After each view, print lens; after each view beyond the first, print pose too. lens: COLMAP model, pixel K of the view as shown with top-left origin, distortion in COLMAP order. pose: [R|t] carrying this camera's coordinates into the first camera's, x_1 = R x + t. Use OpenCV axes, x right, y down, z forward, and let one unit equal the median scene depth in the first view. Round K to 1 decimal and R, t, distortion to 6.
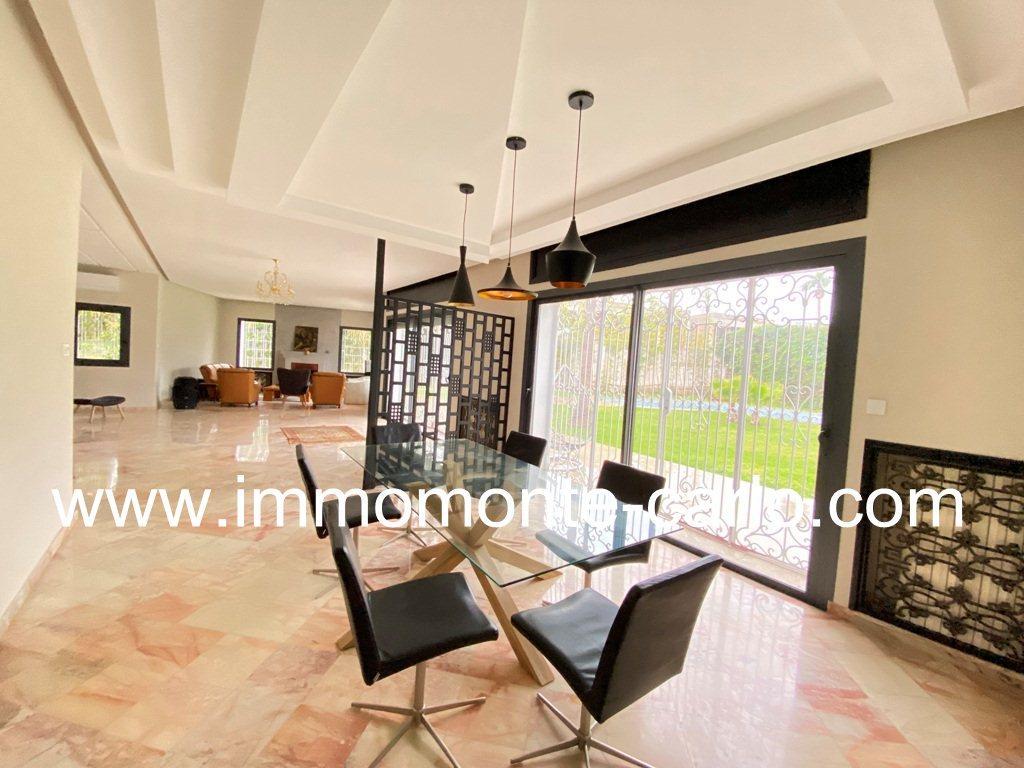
lens RADIAL K [[419.2, 0, 512.0], [0, 419.2, 384.0], [0, 0, 1]] dist [-0.000162, -0.000013]
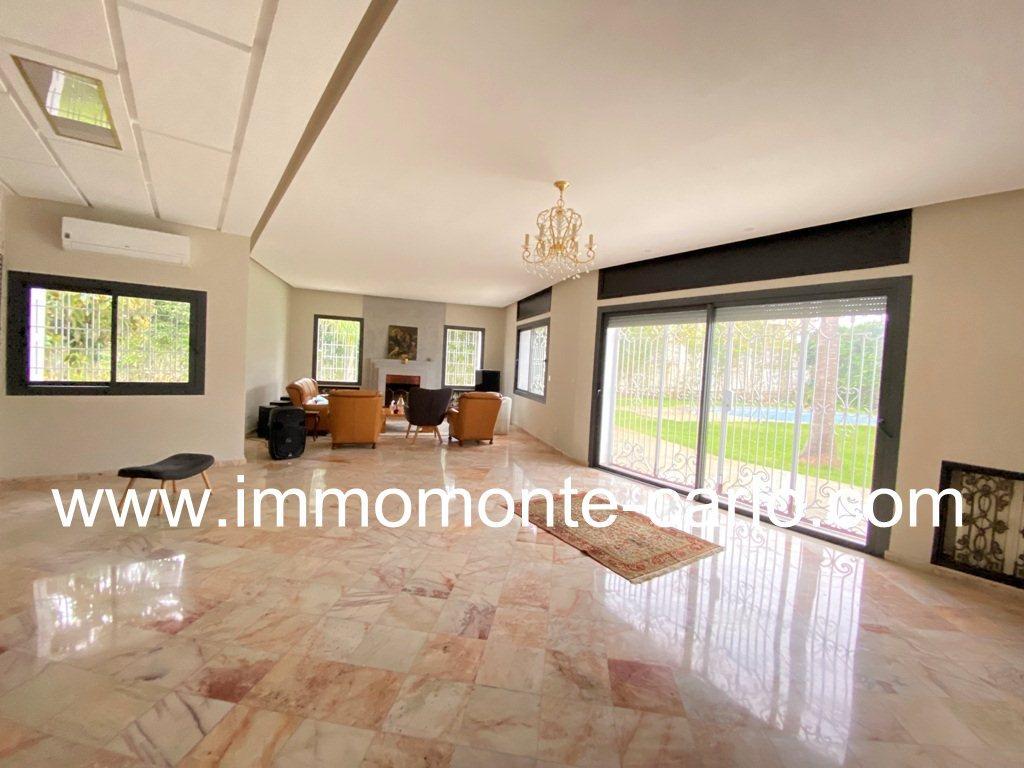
lens RADIAL K [[419.2, 0, 512.0], [0, 419.2, 384.0], [0, 0, 1]] dist [-0.000162, -0.000013]
pose [[0.915172, -0.023348, 0.402386, -0.702582], [0.010287, 0.999349, 0.034591, -0.065778], [-0.402932, -0.027517, 0.914816, 0.263940]]
